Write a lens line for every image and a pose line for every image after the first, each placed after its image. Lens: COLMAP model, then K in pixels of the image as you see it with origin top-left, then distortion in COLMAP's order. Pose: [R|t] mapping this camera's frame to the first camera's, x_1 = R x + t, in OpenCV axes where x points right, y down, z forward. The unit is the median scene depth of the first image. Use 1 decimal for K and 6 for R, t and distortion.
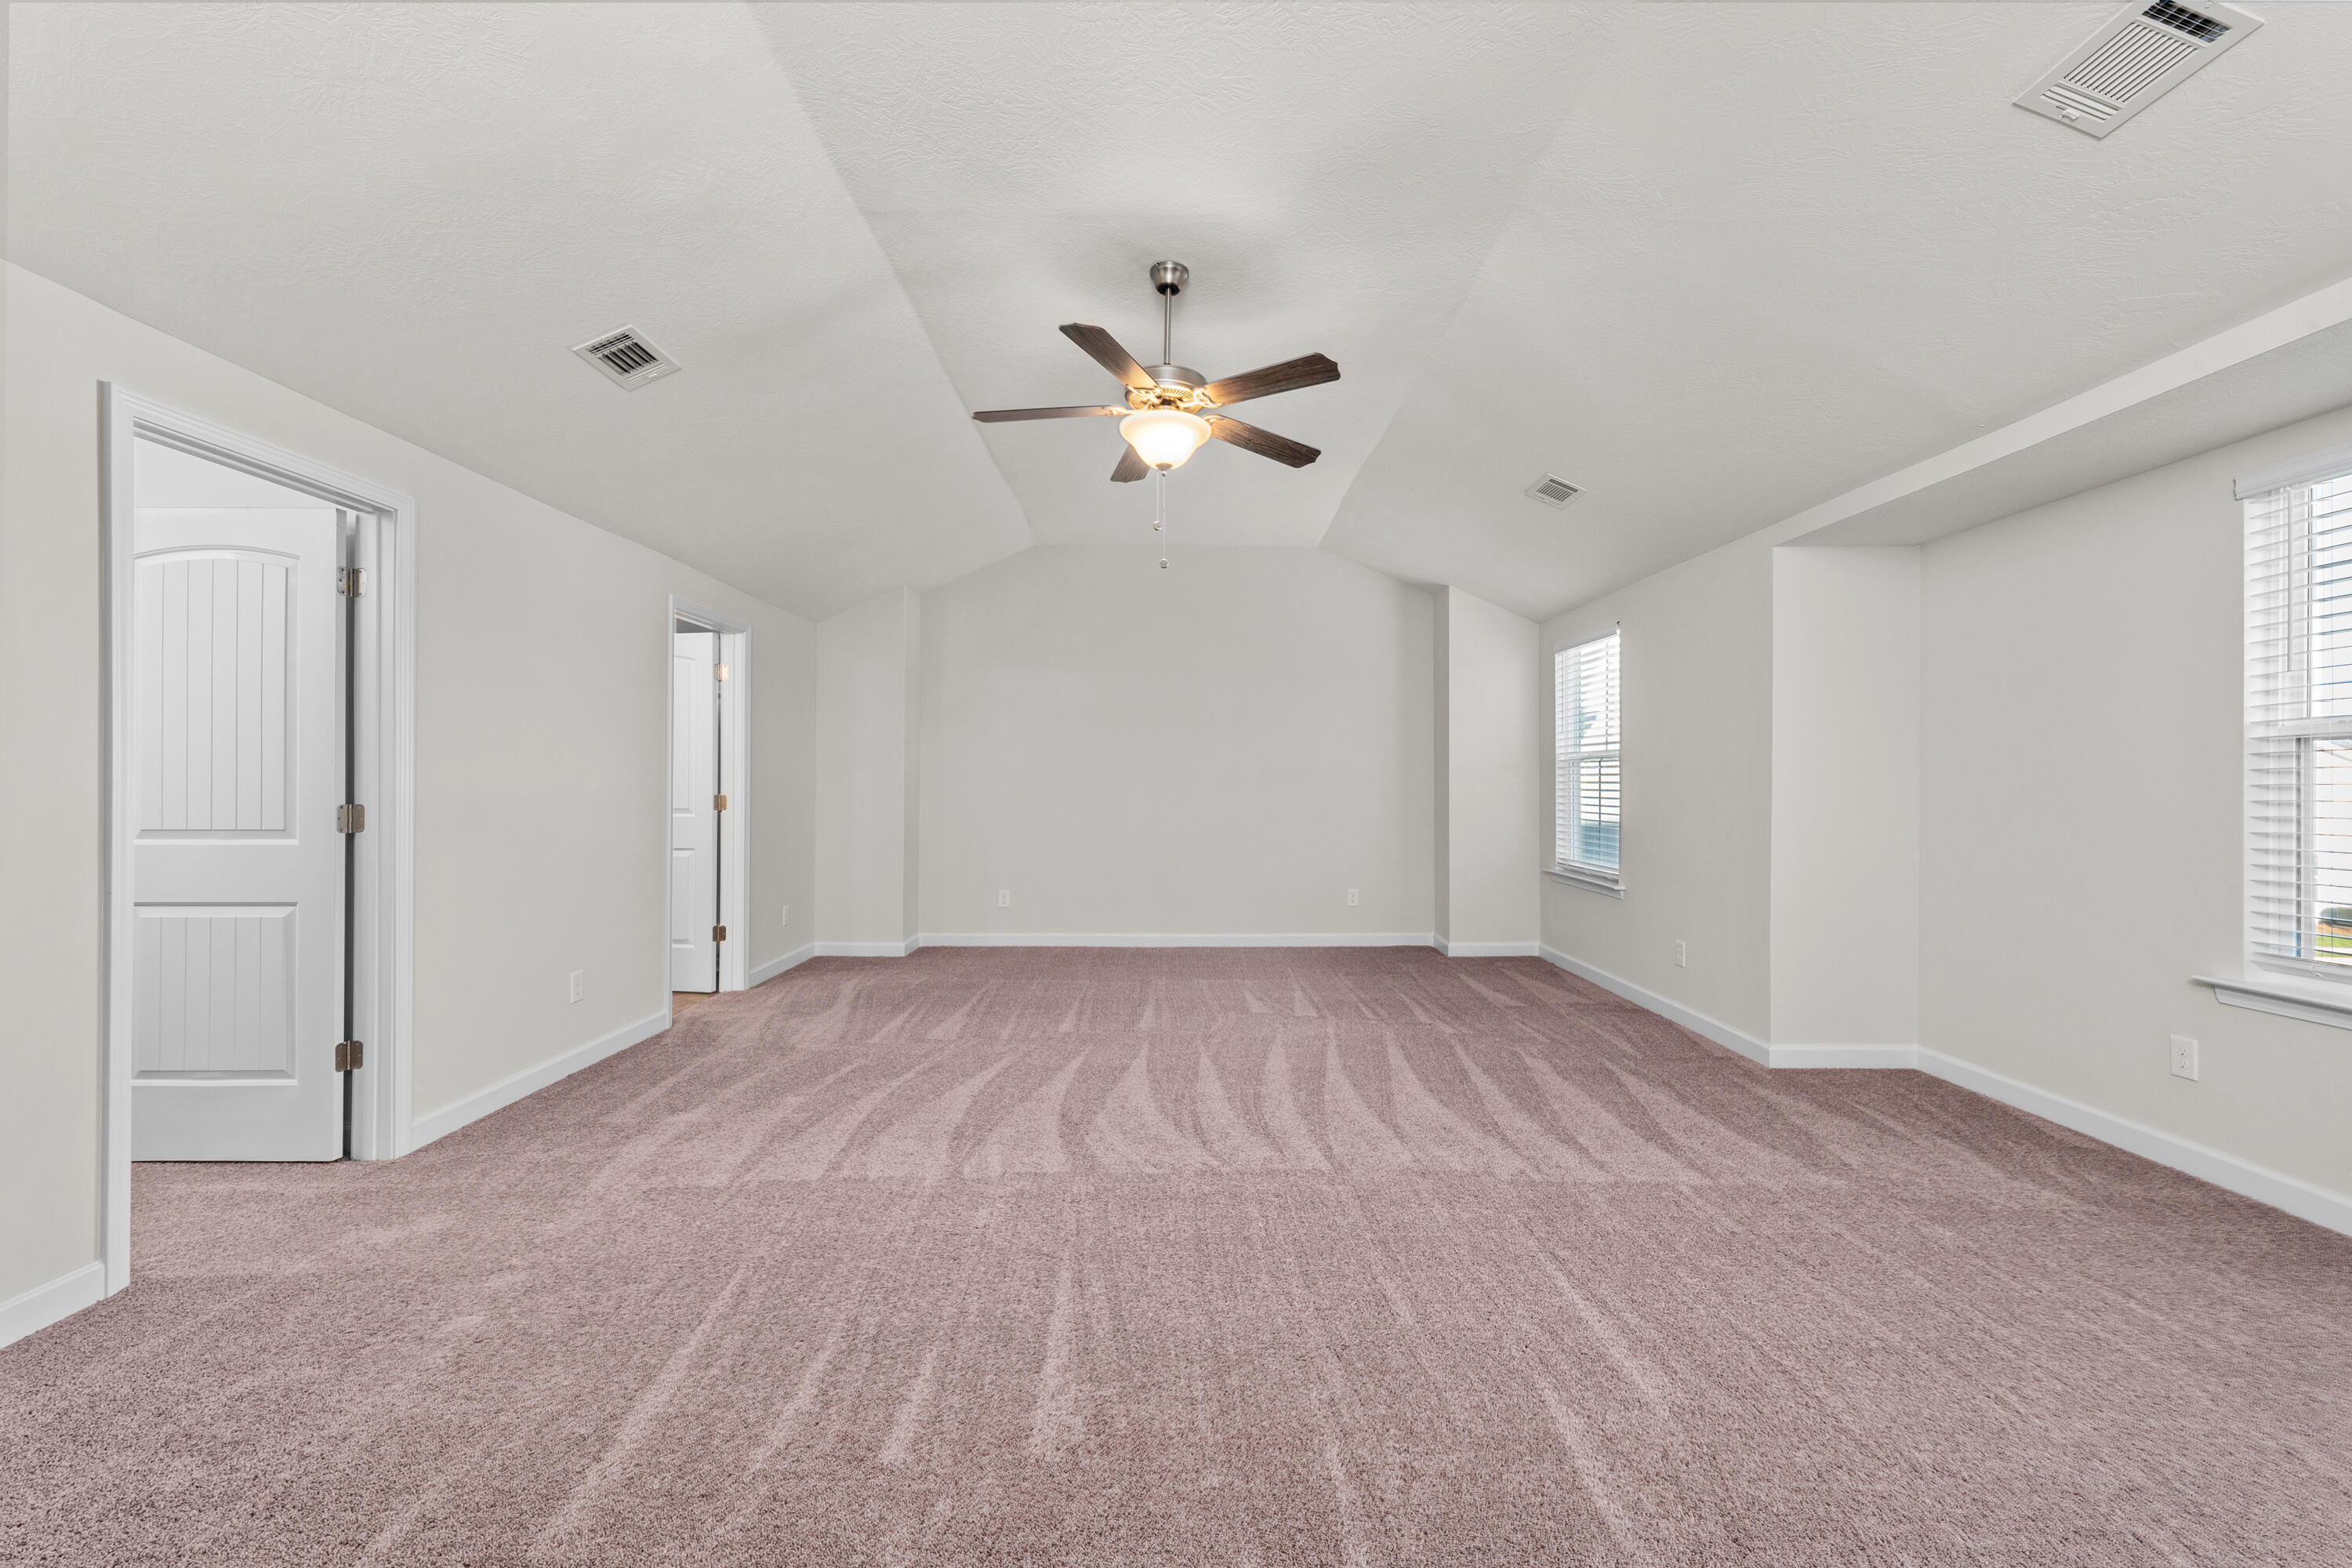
lens RADIAL K [[959.3, 0, 1163.3], [0, 959.3, 781.9], [0, 0, 1]] dist [0.001687, -0.000792]
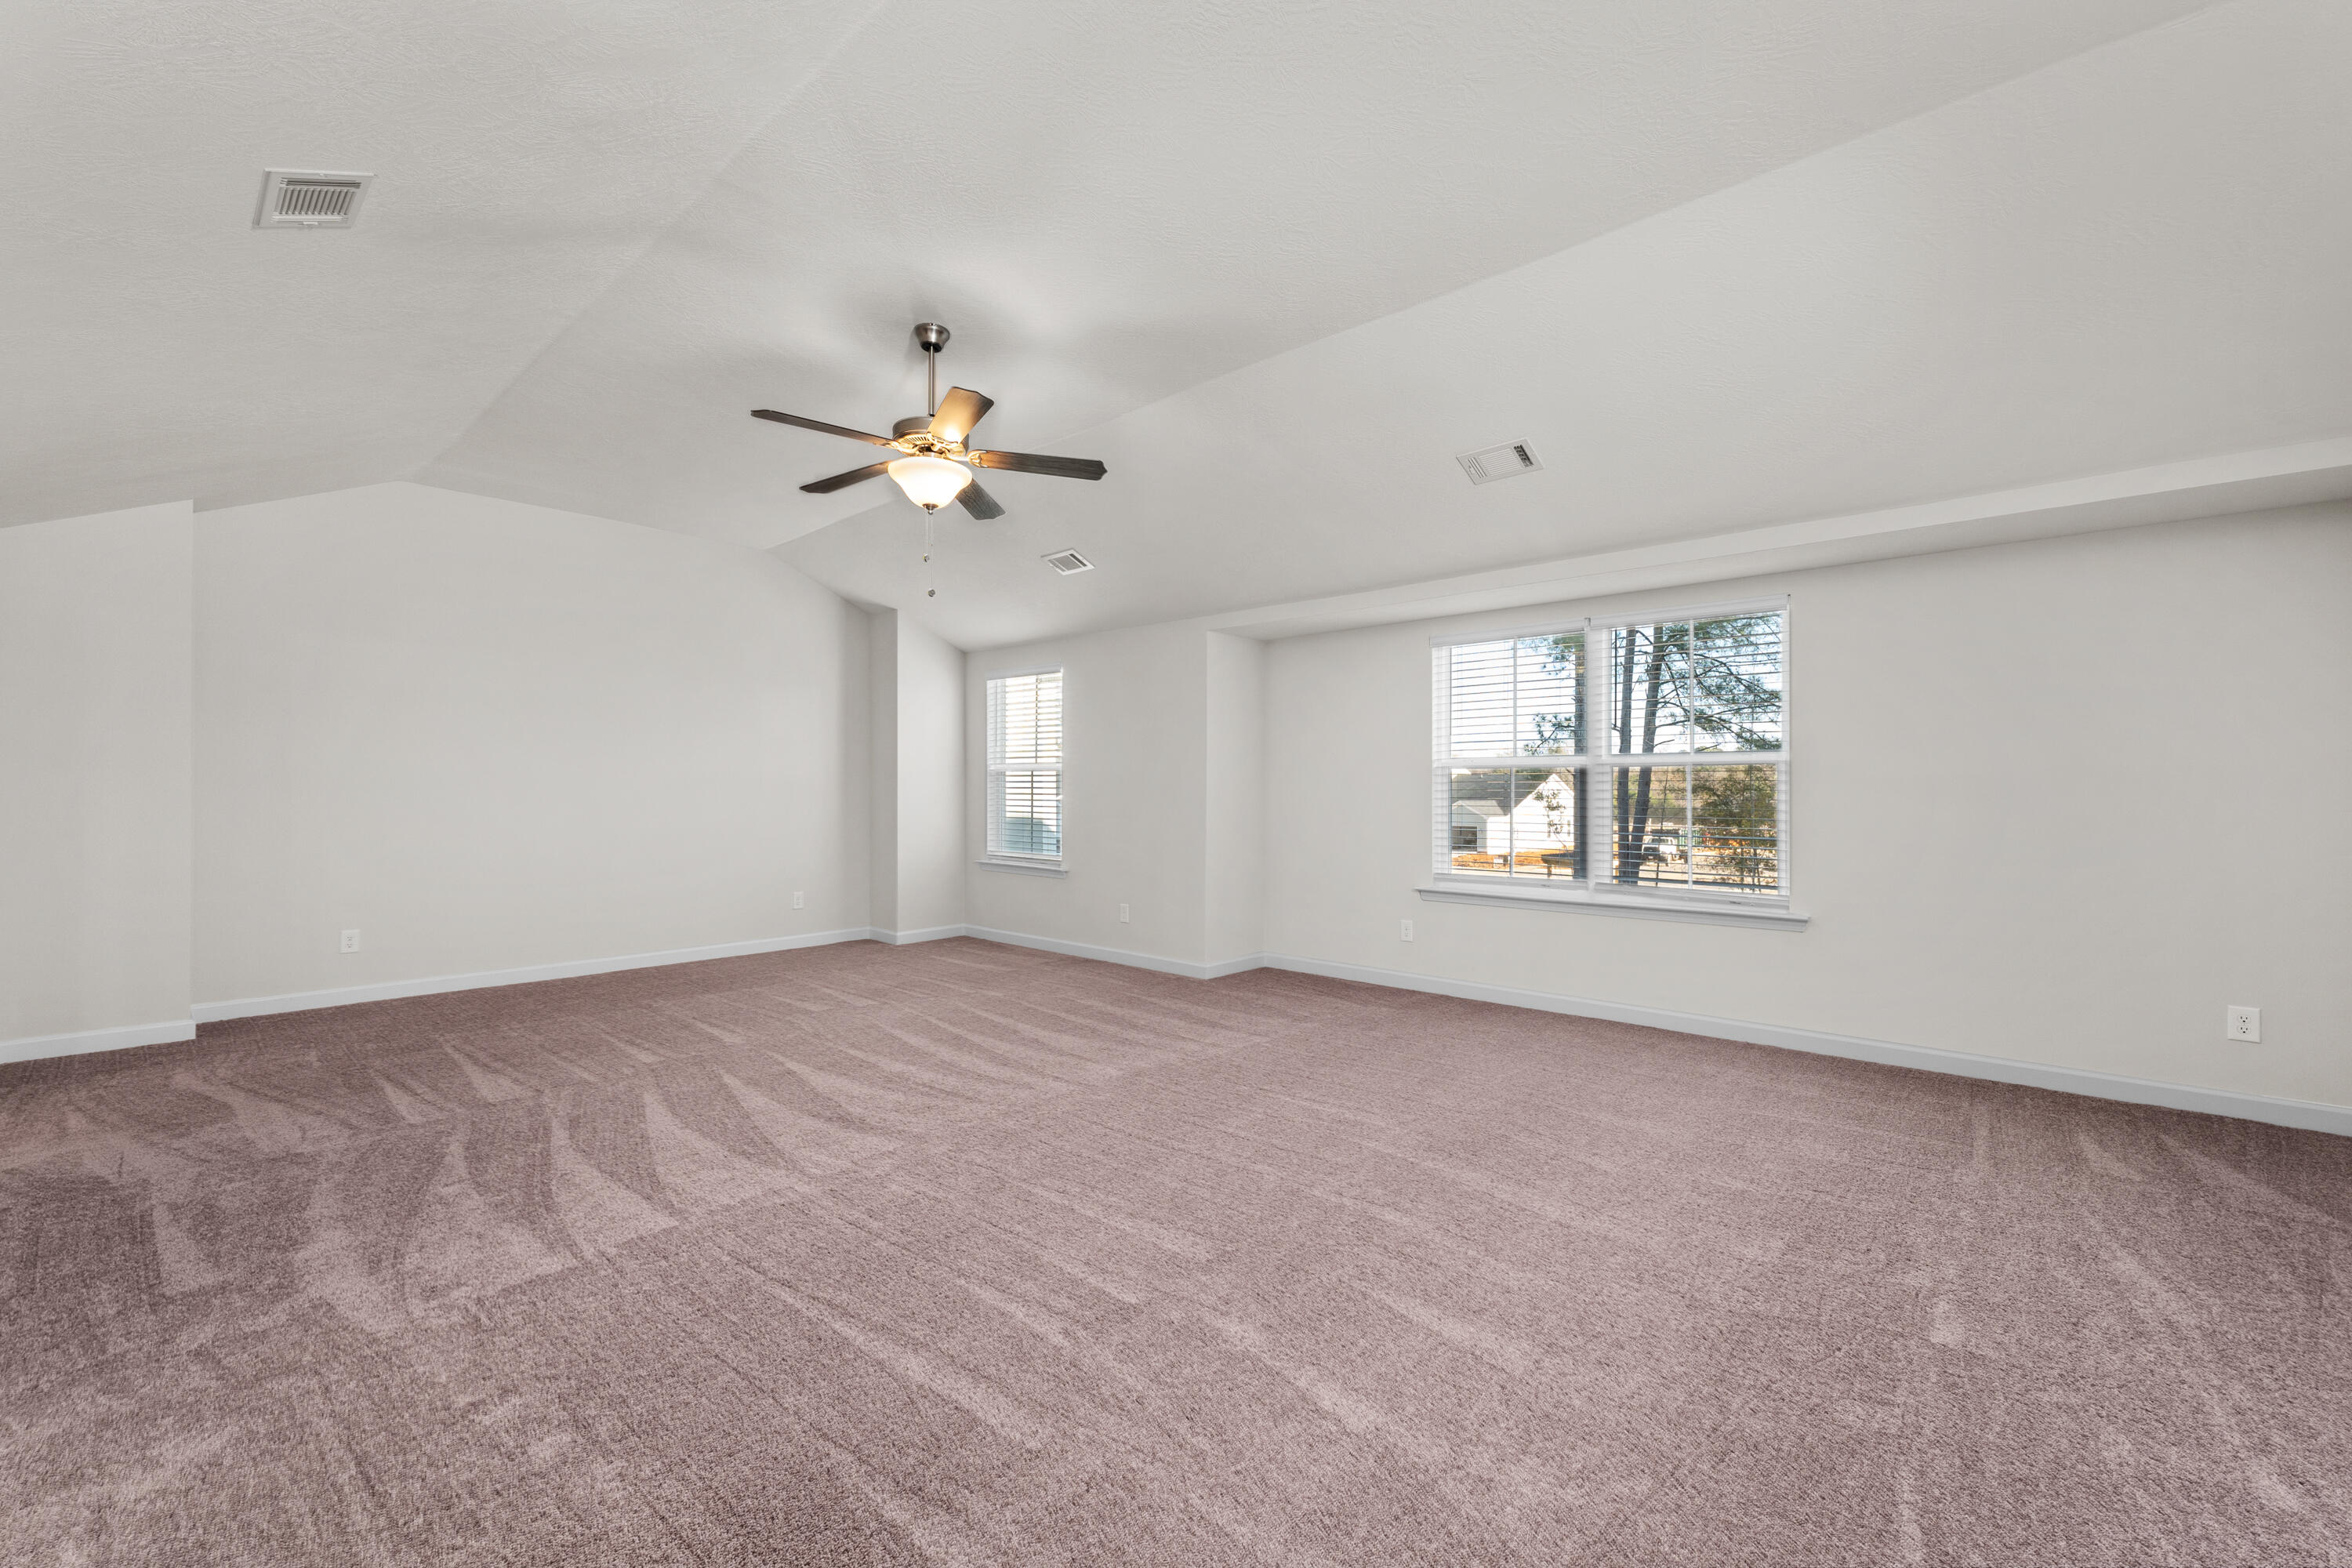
lens RADIAL K [[959.3, 0, 1169.9], [0, 959.3, 789.7], [0, 0, 1]] dist [0.001687, -0.000792]
pose [[0.677240, -0.000012, 0.735762, -0.678233], [-0.003240, 0.999990, 0.002999, -0.002874], [-0.735755, -0.004414, 0.677233, 0.037480]]
